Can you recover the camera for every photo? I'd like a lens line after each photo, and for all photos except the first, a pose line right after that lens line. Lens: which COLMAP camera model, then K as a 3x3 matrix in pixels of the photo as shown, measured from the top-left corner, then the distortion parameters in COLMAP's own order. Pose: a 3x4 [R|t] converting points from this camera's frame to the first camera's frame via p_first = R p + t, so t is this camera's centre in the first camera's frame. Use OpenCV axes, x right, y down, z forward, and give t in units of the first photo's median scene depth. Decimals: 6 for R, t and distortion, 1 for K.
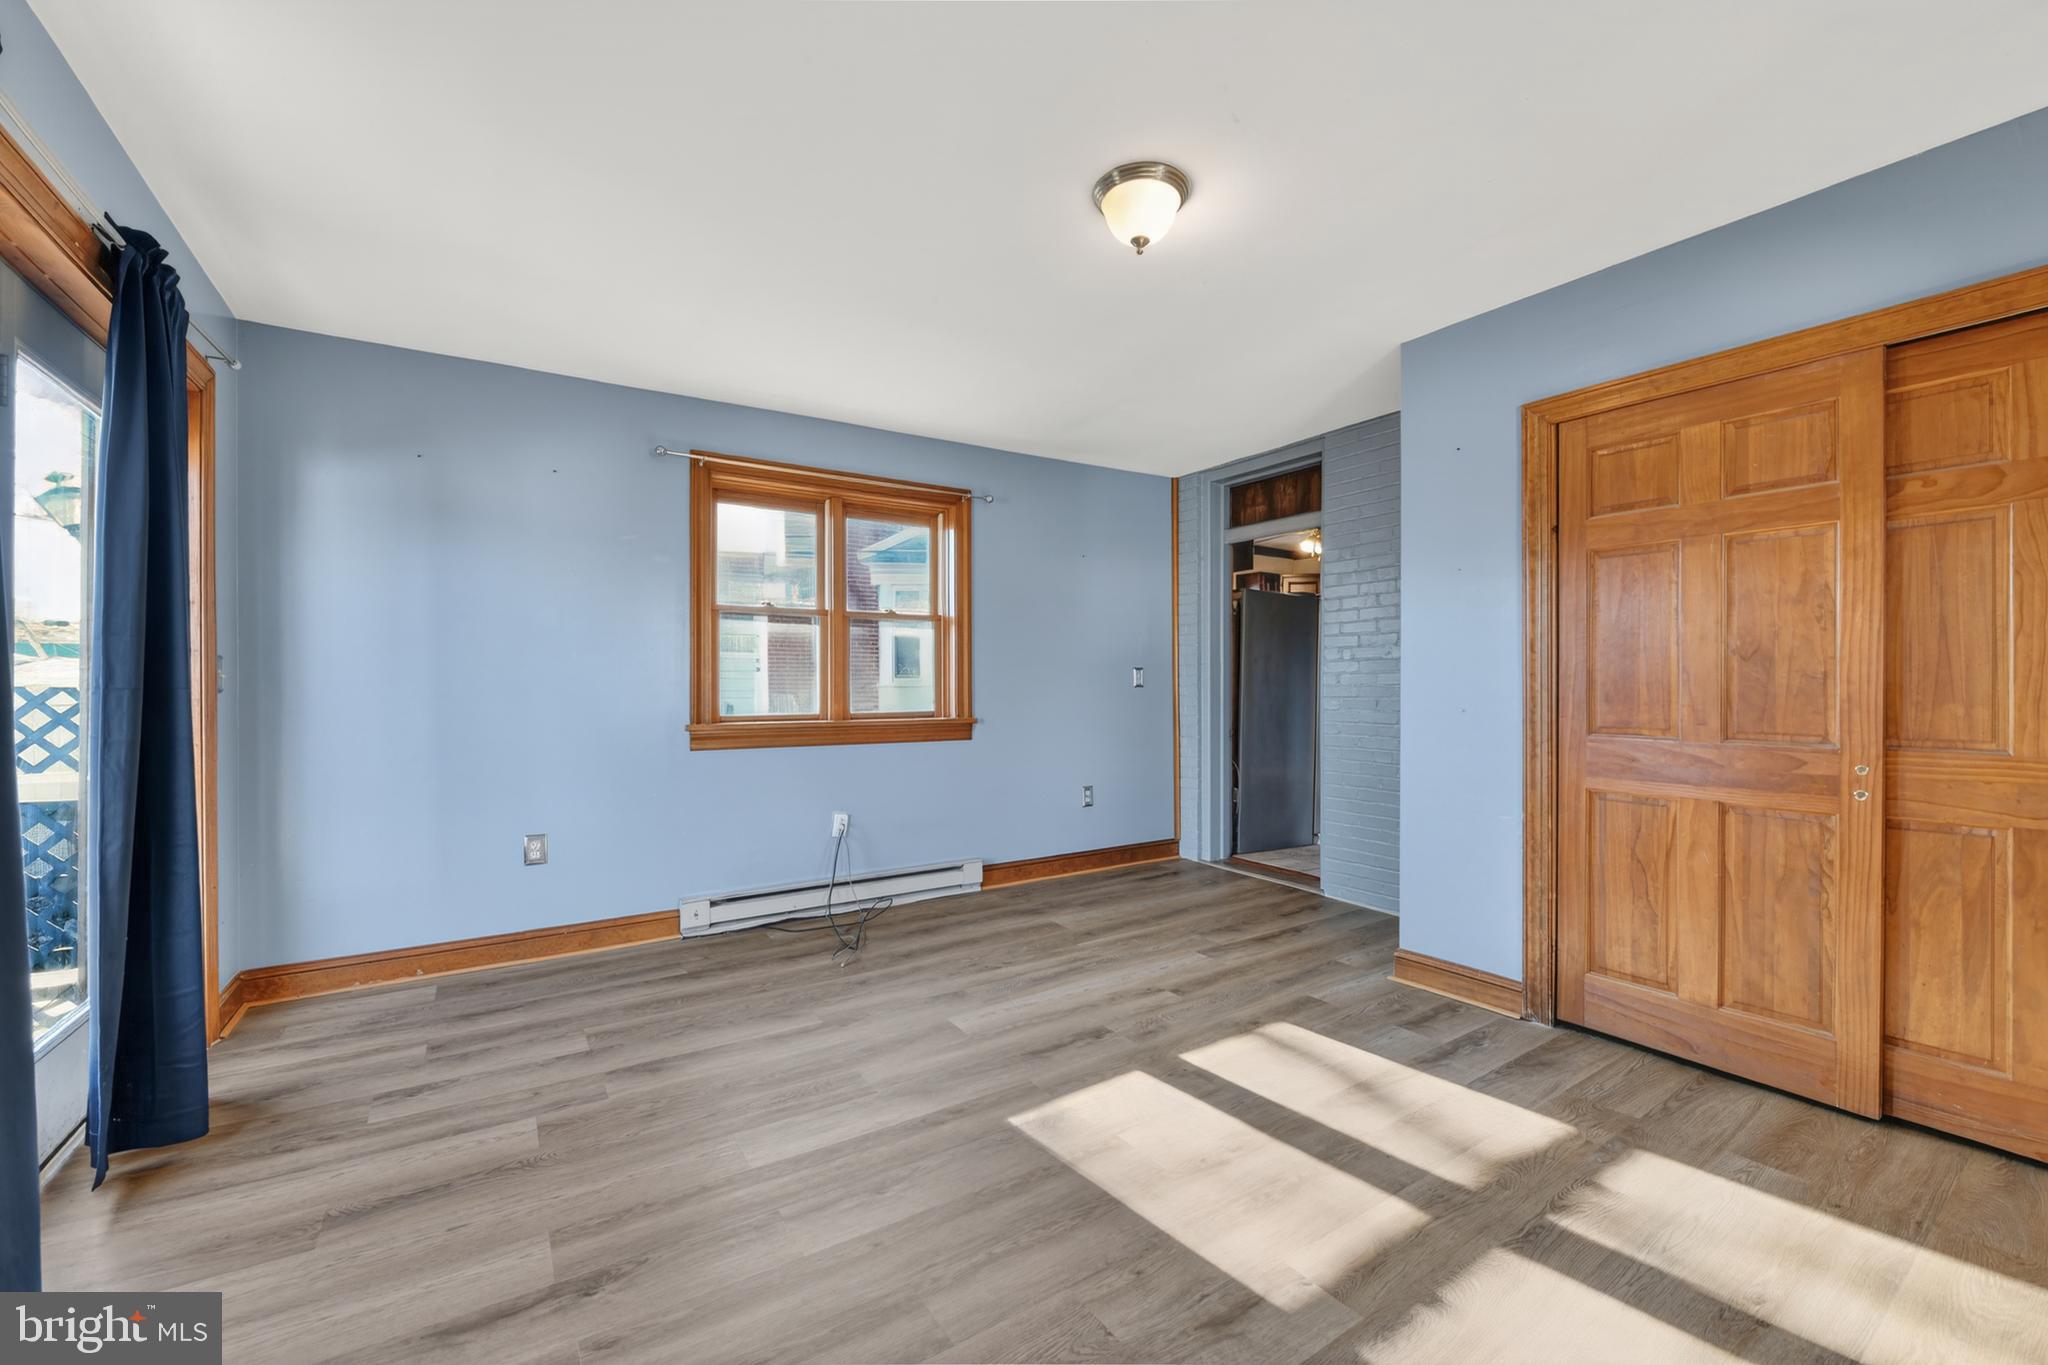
lens RADIAL K [[824.0, 0, 1025.7], [0, 824.0, 687.6], [0, 0, 1]] dist [-0.013631, -0.000943]
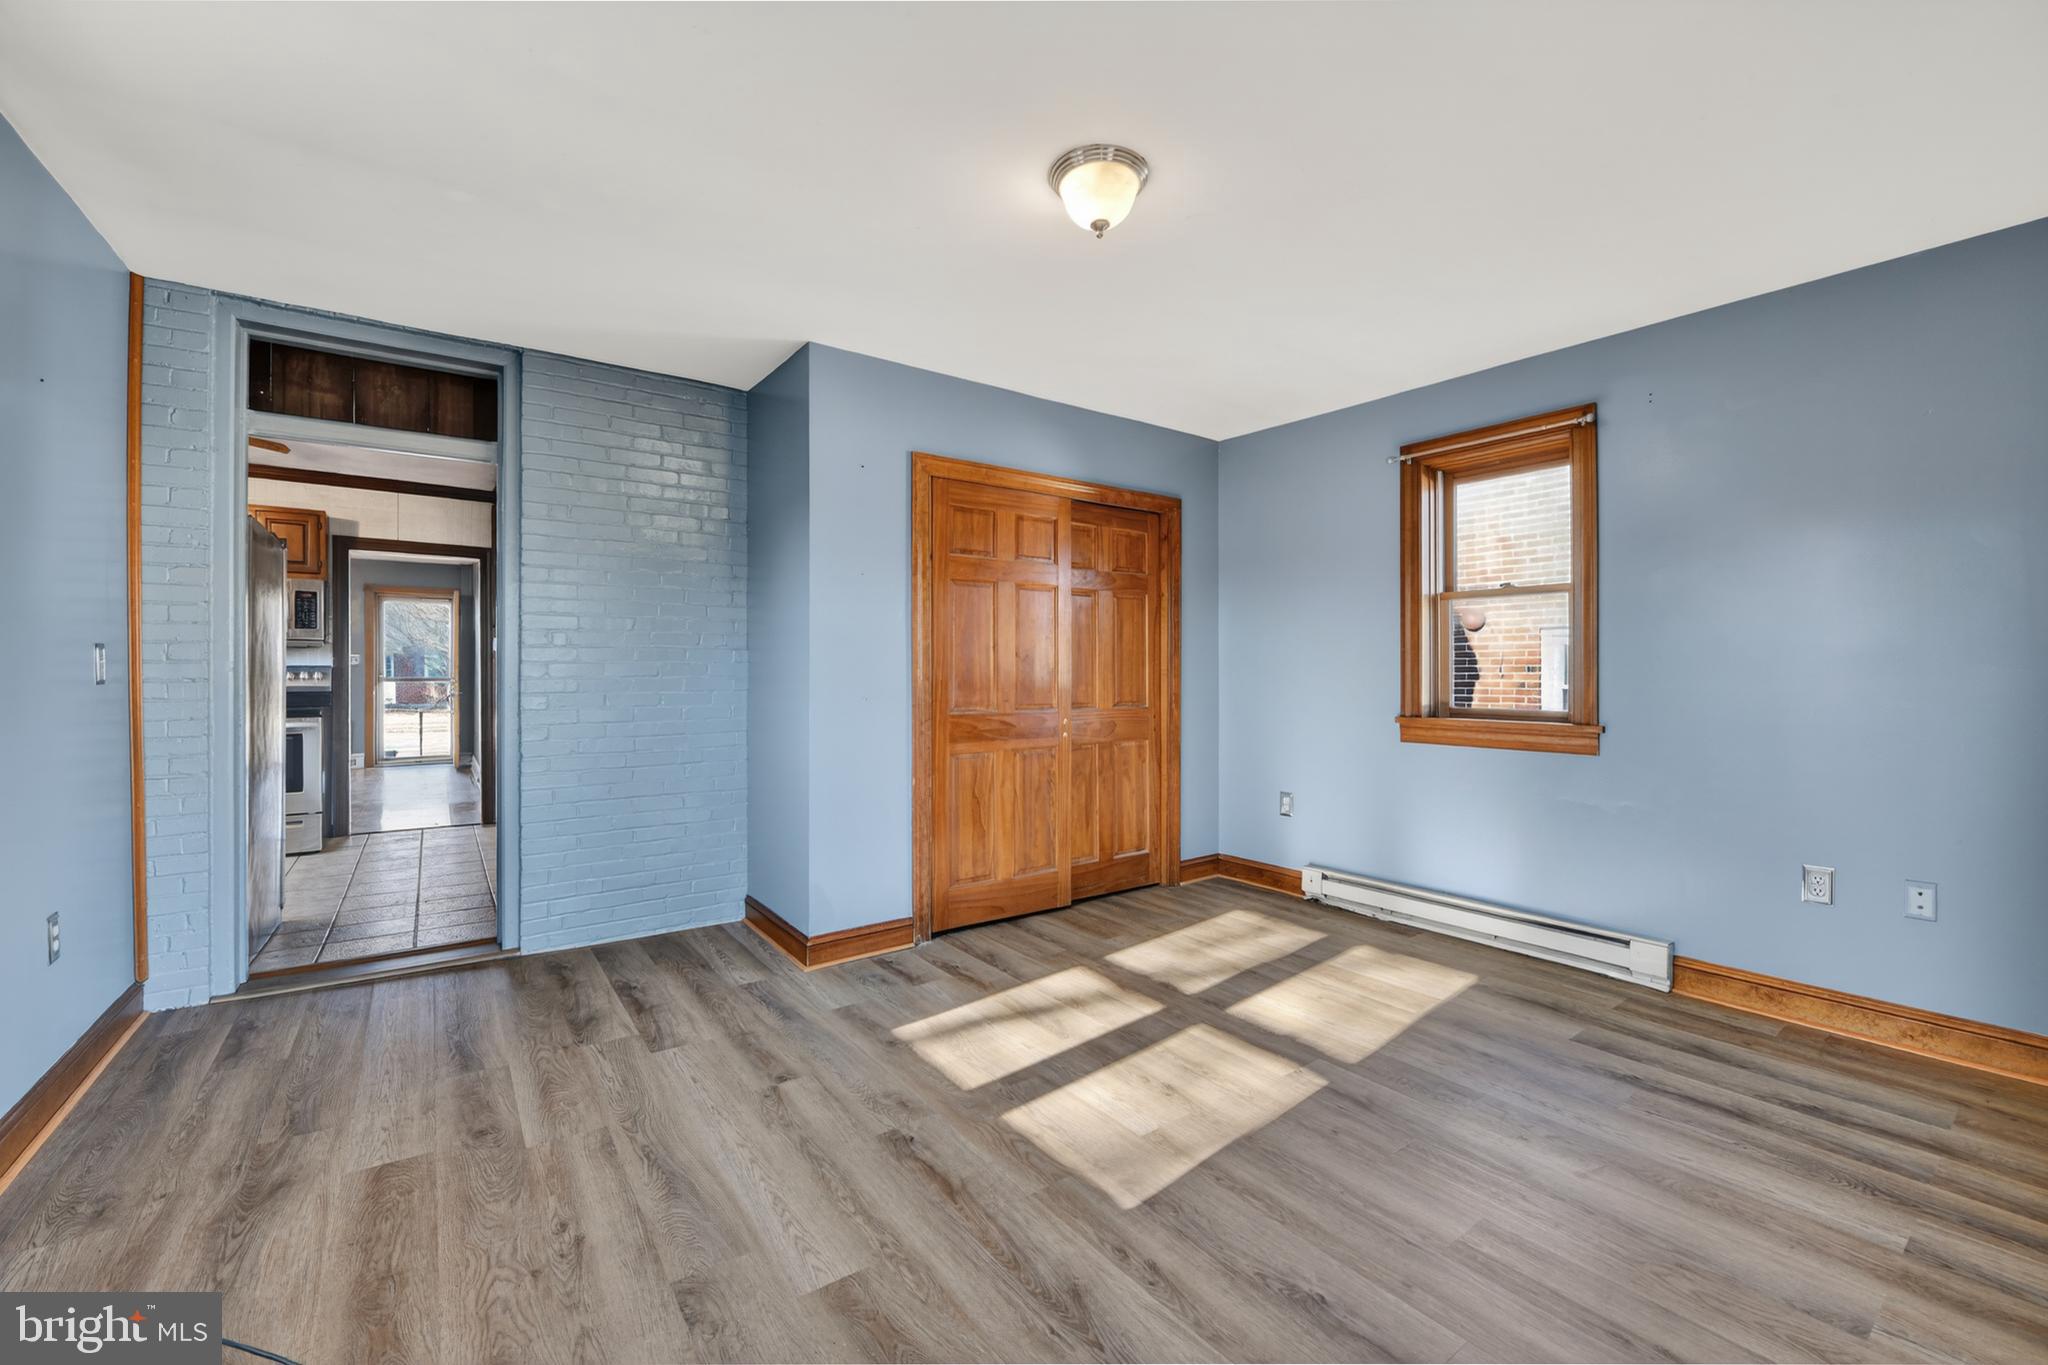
lens RADIAL K [[824.0, 0, 1026.9], [0, 824.0, 675.6], [0, 0, 1]] dist [-0.013631, -0.000943]
pose [[-0.052938, 0.000431, 0.998598, -0.652233], [0.005810, 0.999983, -0.000123, -0.003528], [-0.998581, 0.005796, -0.052939, 0.897117]]
